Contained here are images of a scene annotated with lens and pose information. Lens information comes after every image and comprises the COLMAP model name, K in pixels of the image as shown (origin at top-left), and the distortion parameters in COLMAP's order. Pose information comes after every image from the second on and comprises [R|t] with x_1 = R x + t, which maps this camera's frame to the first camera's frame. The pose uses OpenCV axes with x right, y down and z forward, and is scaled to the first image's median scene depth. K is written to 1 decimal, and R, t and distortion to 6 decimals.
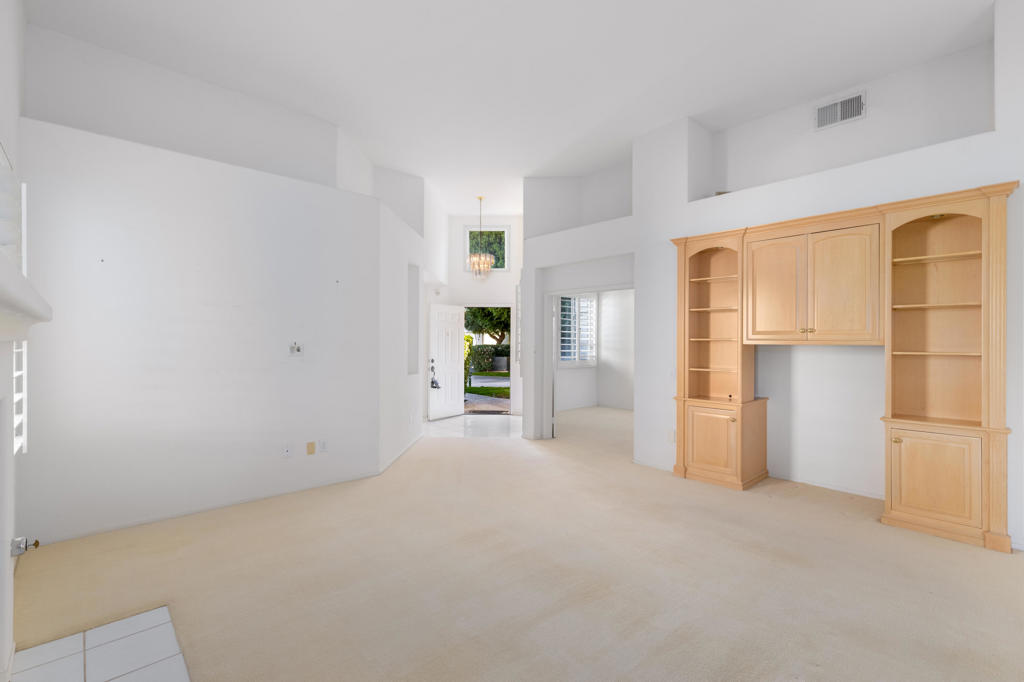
lens RADIAL K [[464.3, 0, 513.3], [0, 464.3, 341.5], [0, 0, 1]] dist [0.014420, -0.001675]
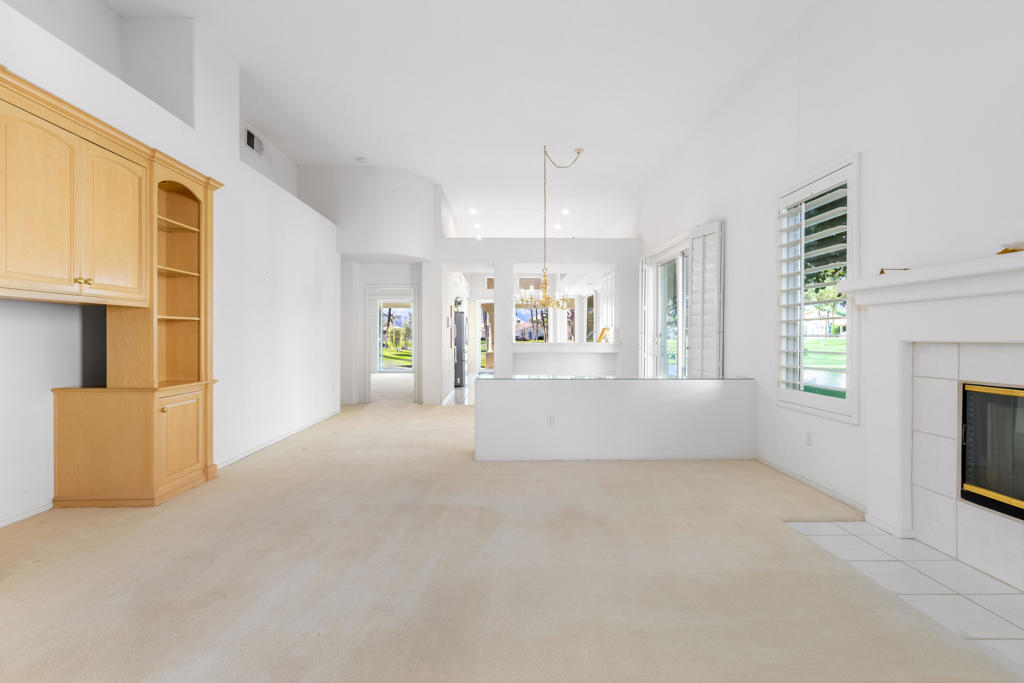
lens RADIAL K [[464.3, 0, 511.7], [0, 464.3, 337.4], [0, 0, 1]] dist [0.014420, -0.001675]
pose [[-0.746568, -0.004548, 0.665293, -0.321596], [-0.002531, 0.999989, 0.003996, 0.061963], [-0.665304, 0.001300, -0.746571, 1.225442]]
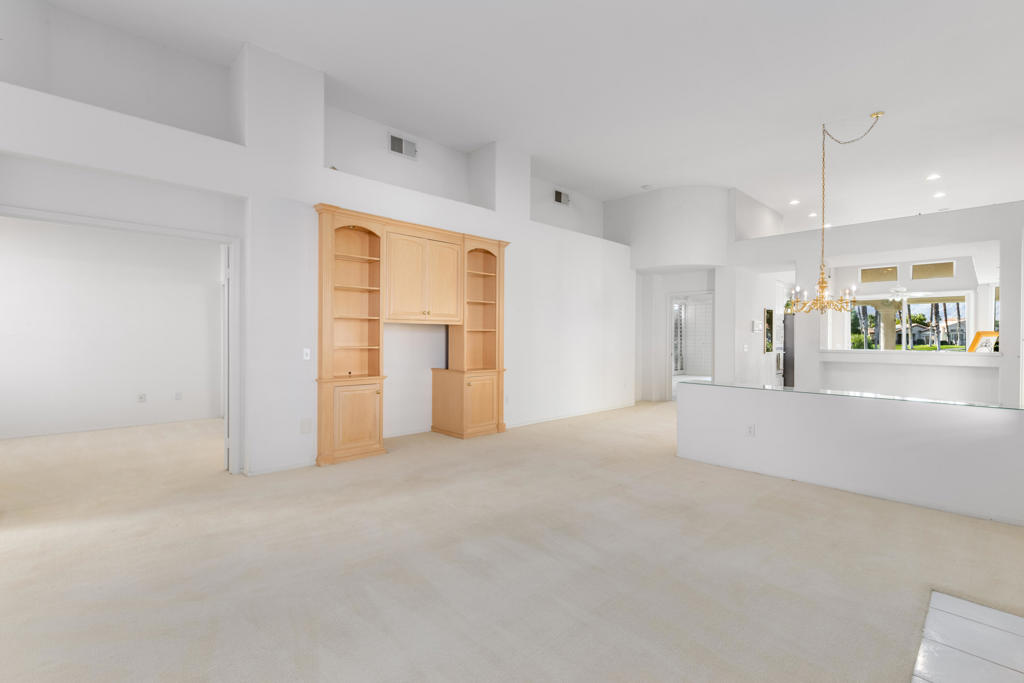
lens RADIAL K [[464.3, 0, 516.8], [0, 464.3, 341.0], [0, 0, 1]] dist [0.014420, -0.001675]
pose [[-0.021149, -0.011956, 0.999705, -0.763489], [-0.004804, 0.999918, 0.011857, 0.045157], [-0.999765, -0.004552, -0.021205, 0.866461]]
